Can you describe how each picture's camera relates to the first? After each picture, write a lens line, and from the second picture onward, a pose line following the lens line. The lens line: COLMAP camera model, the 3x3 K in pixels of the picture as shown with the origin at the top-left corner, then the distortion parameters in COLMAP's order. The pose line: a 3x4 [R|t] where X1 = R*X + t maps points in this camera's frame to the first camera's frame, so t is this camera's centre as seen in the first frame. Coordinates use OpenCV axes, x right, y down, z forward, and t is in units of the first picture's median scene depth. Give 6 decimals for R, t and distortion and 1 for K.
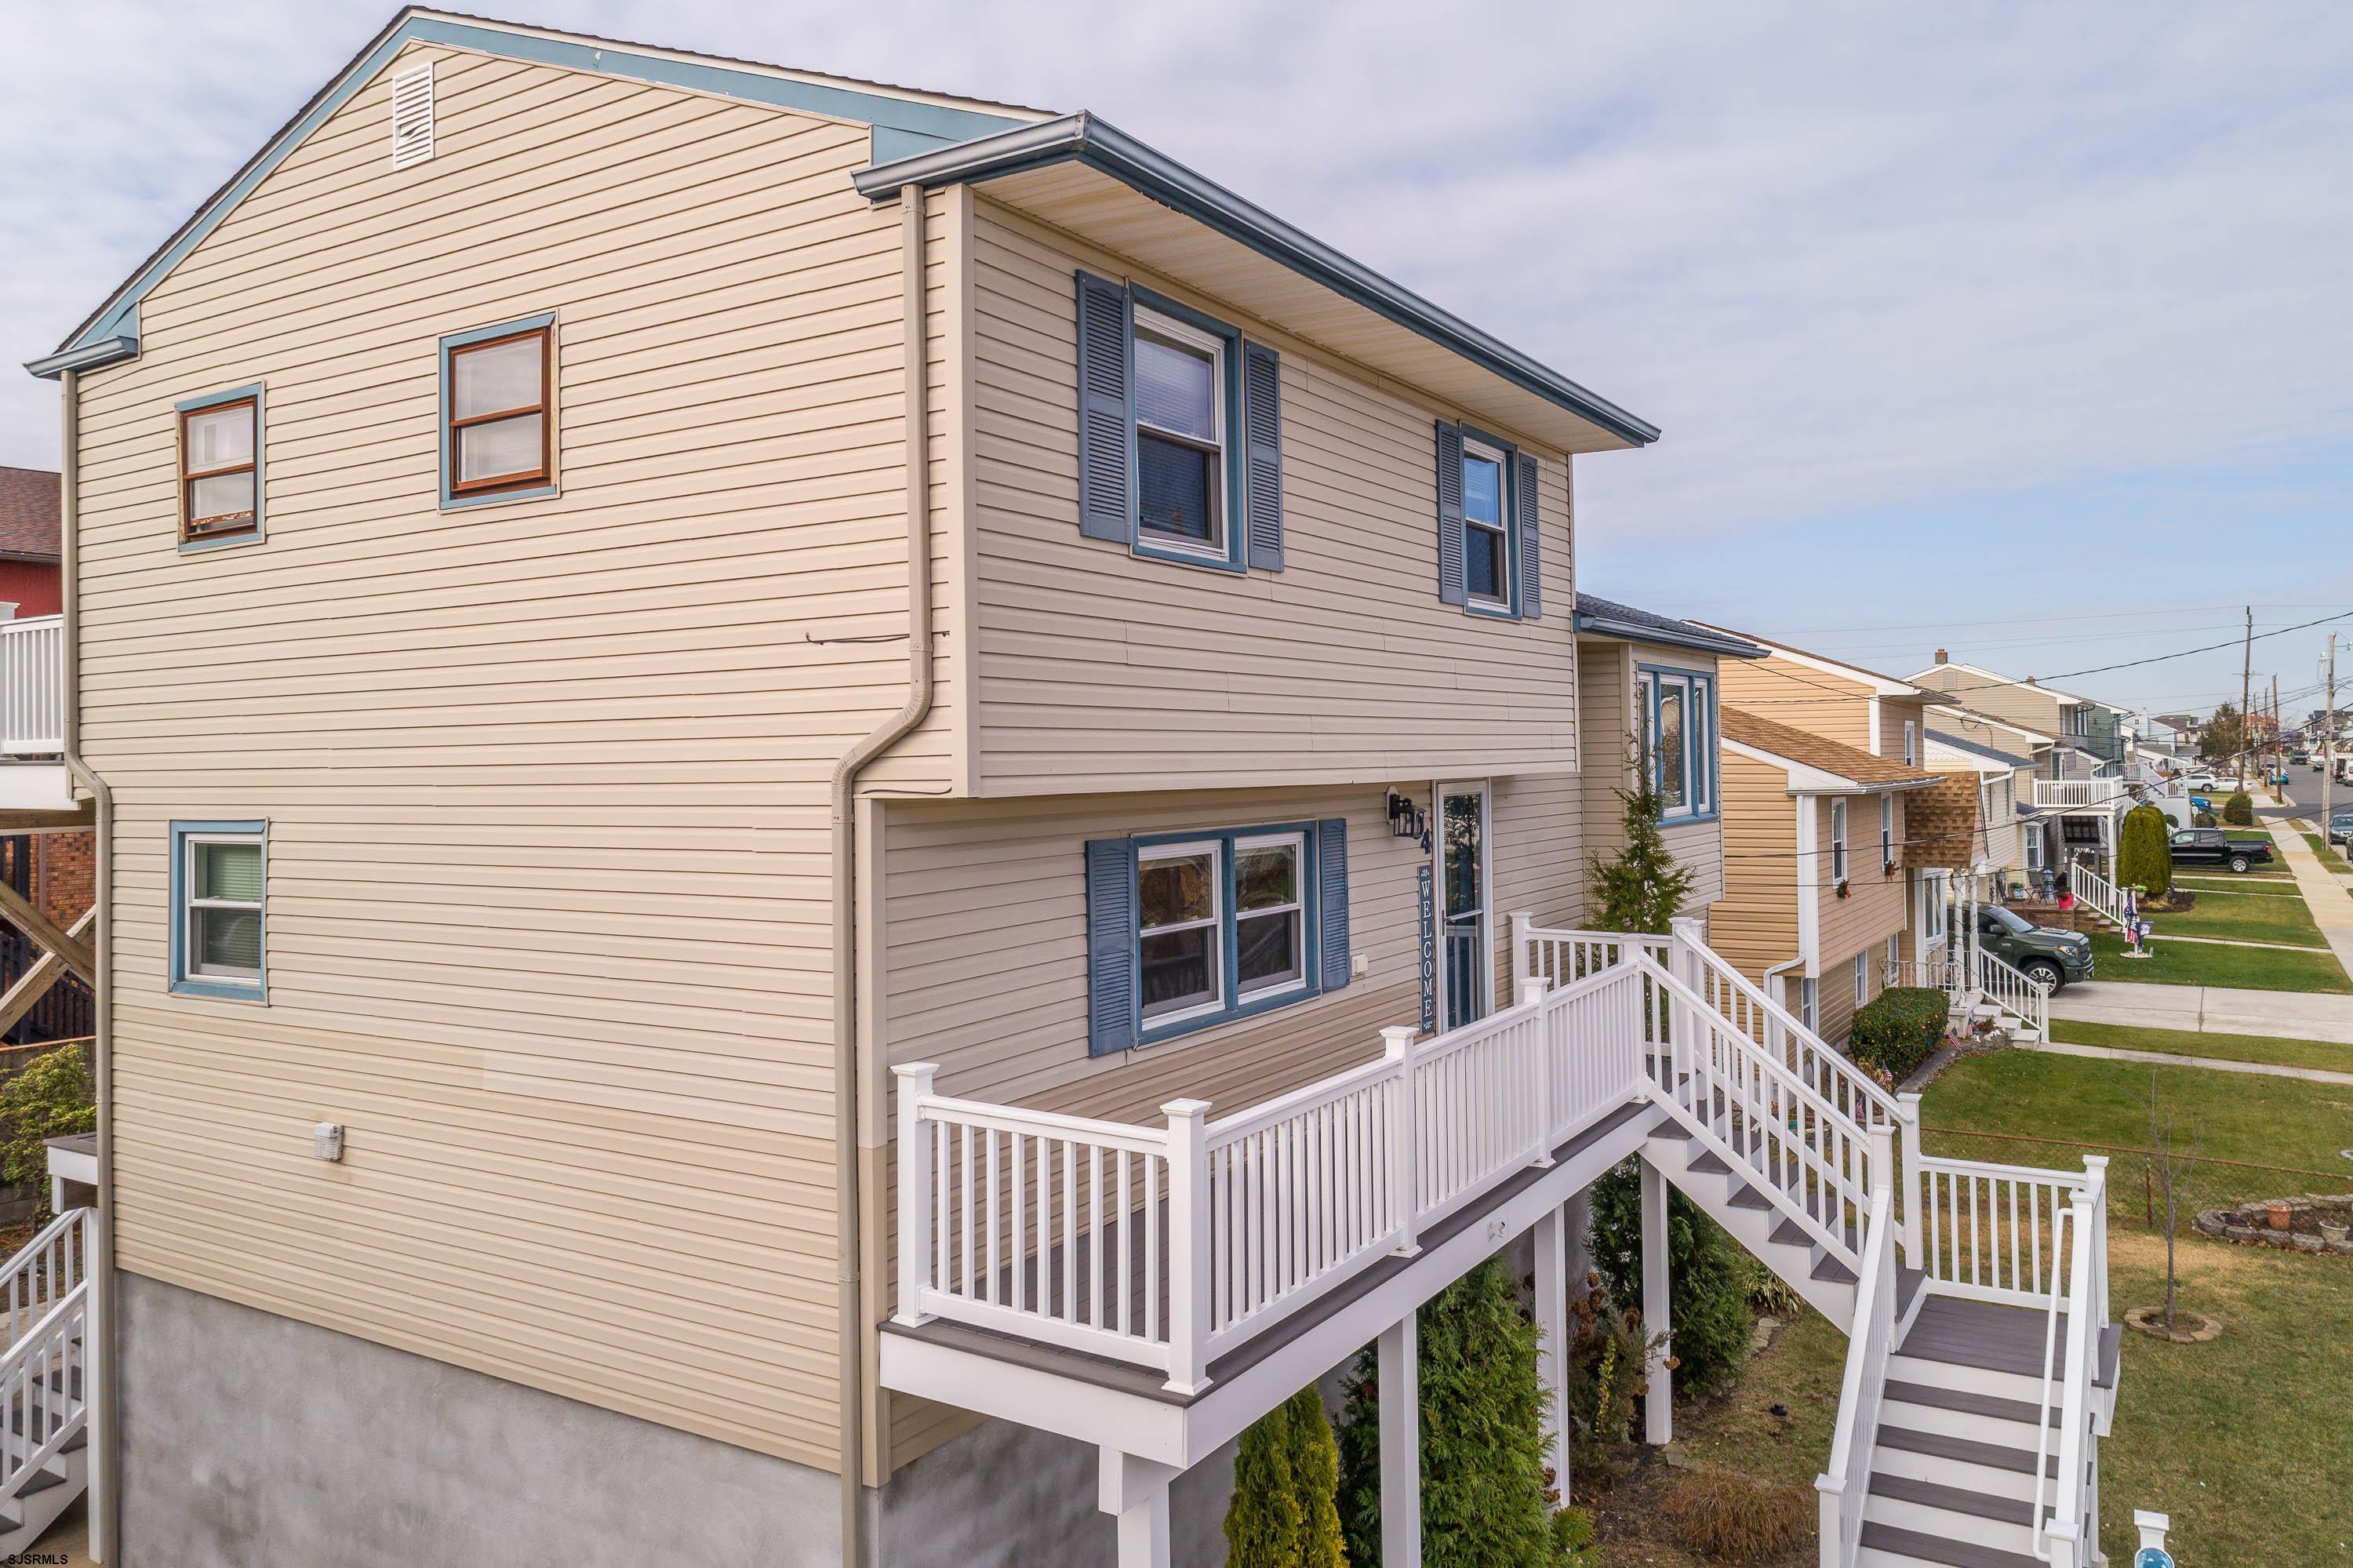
lens RADIAL K [[1636.1, 0, 1175.6], [0, 1636.1, 739.5], [0, 0, 1]] dist [-0.001282, -0.002143]
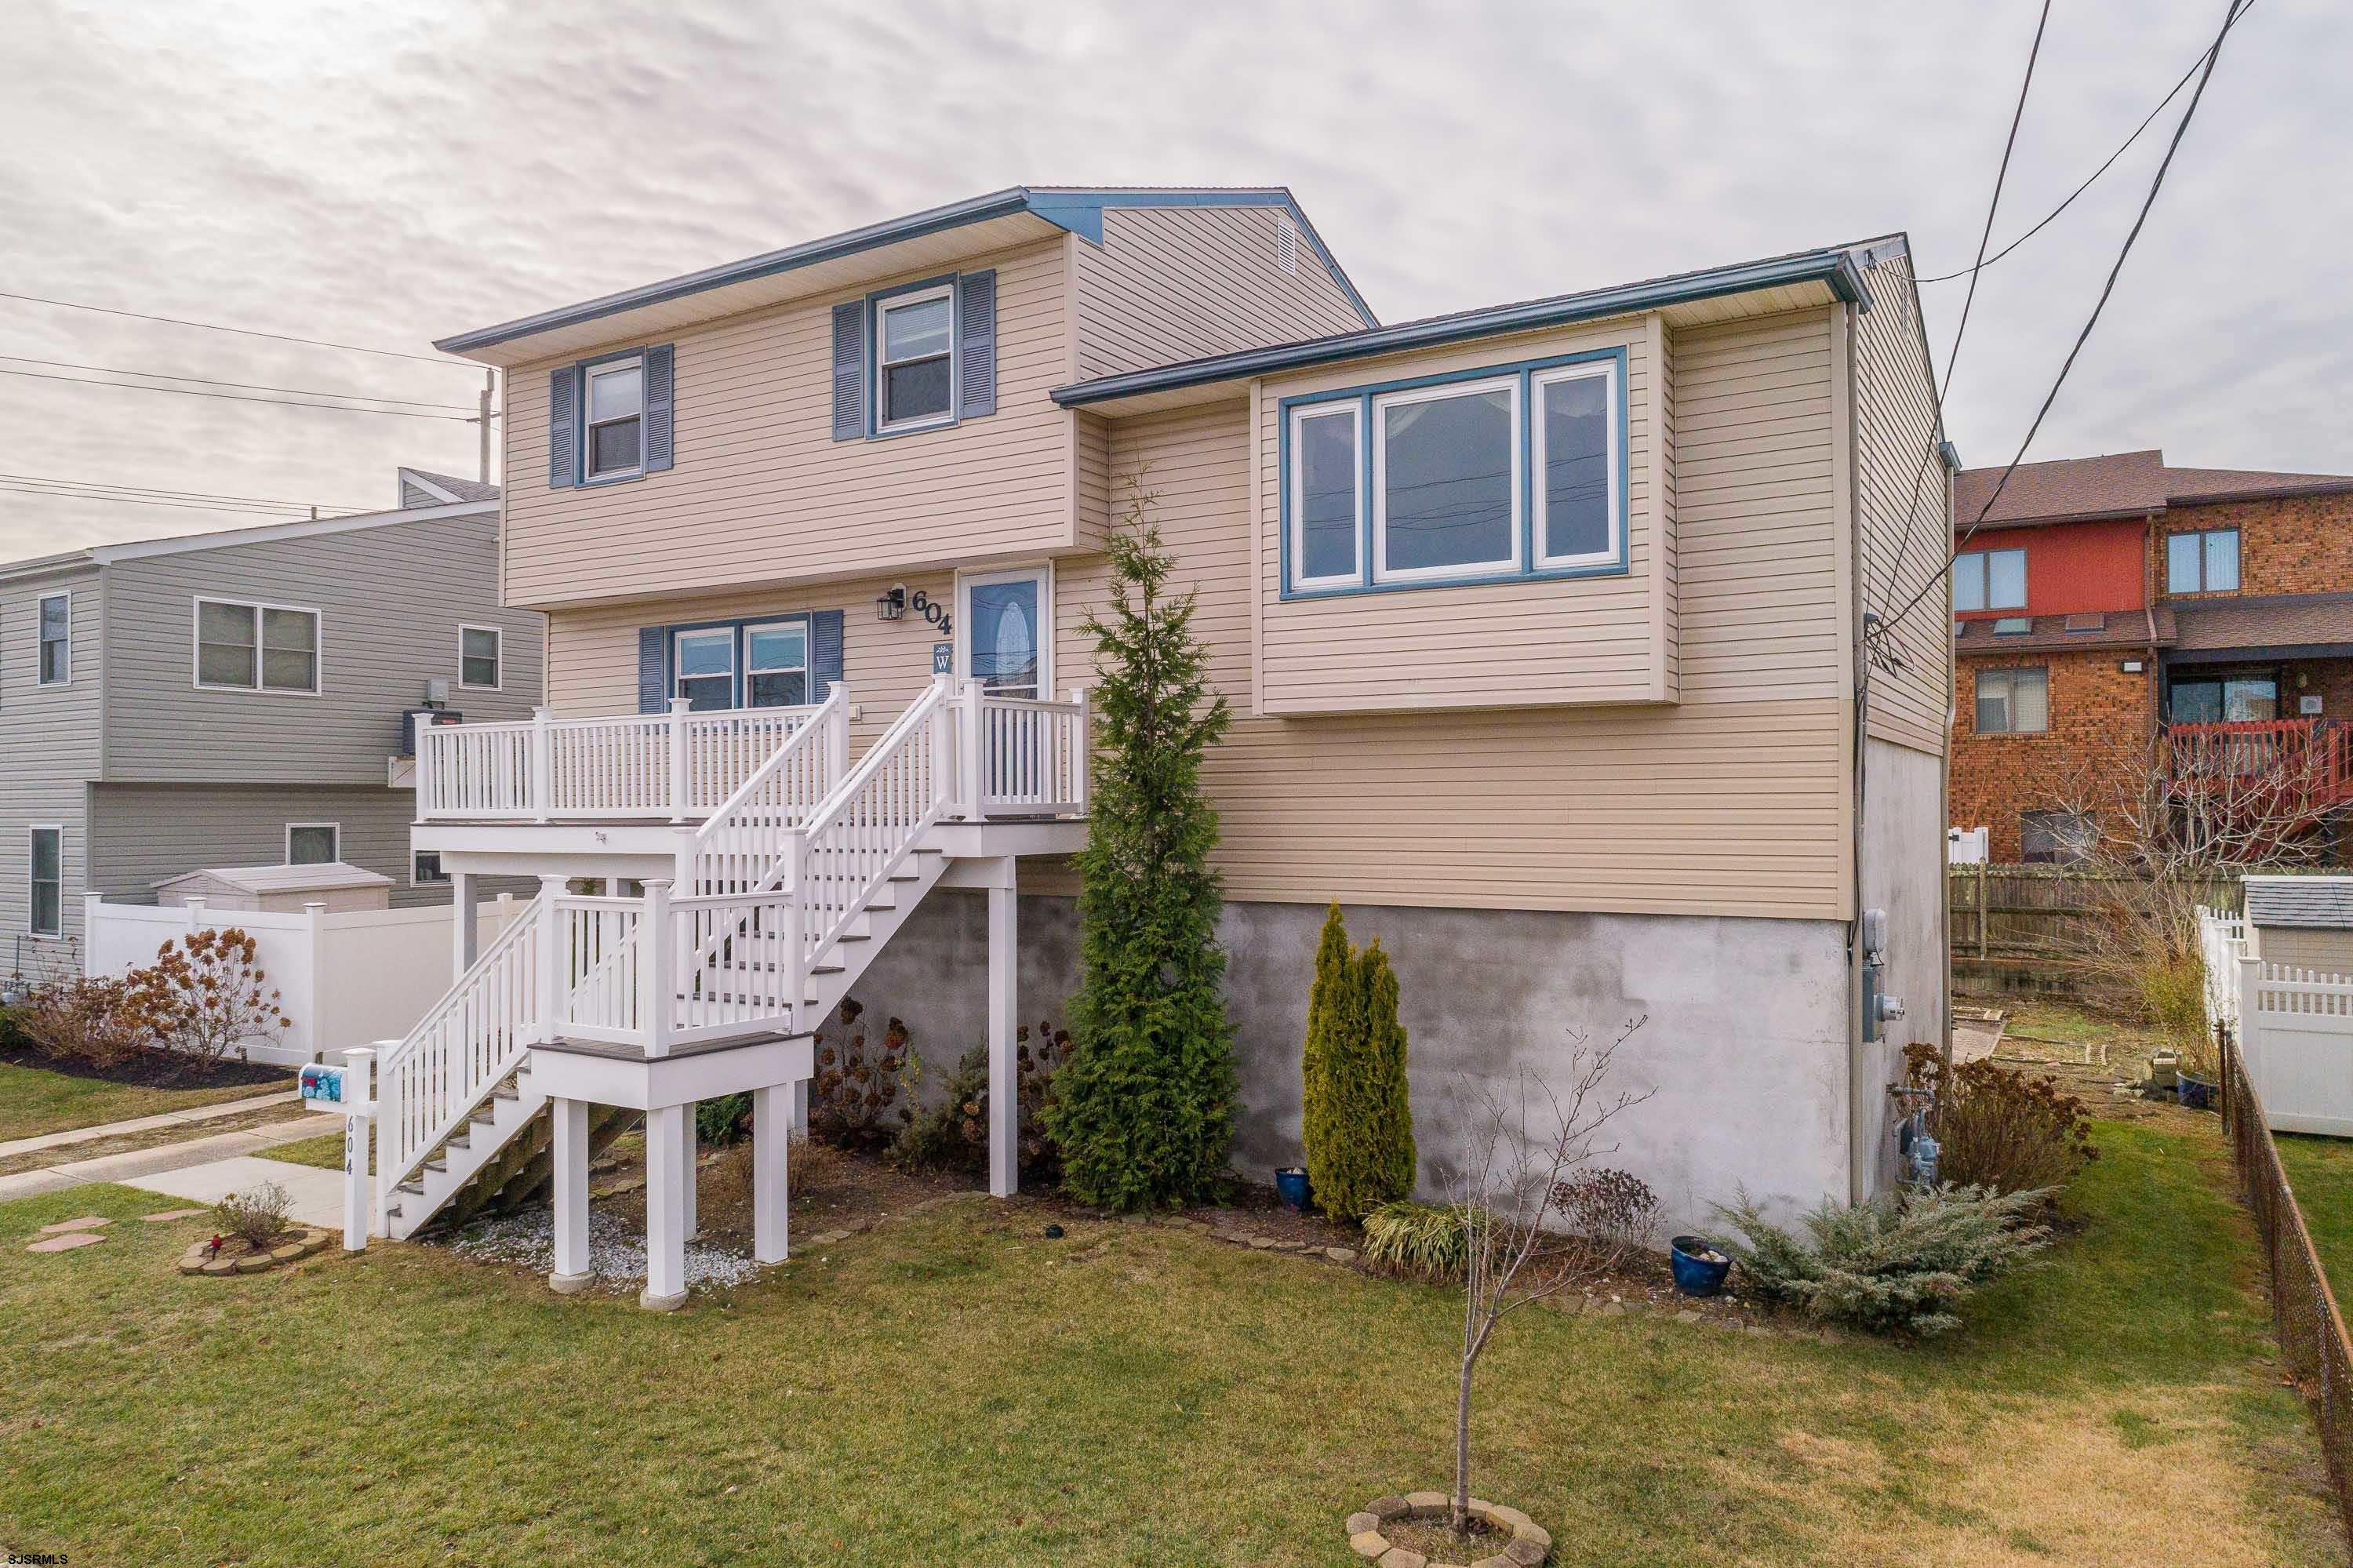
lens RADIAL K [[1539.7, 0, 1176.5], [0, 1539.7, 784.0], [0, 0, 1]] dist [0.000692, -0.000238]
pose [[0.008880, 0.008223, -0.999927, 1.464278], [0.012702, 0.999885, 0.008335, 0.194675], [0.999880, -0.012775, 0.008774, 1.292923]]
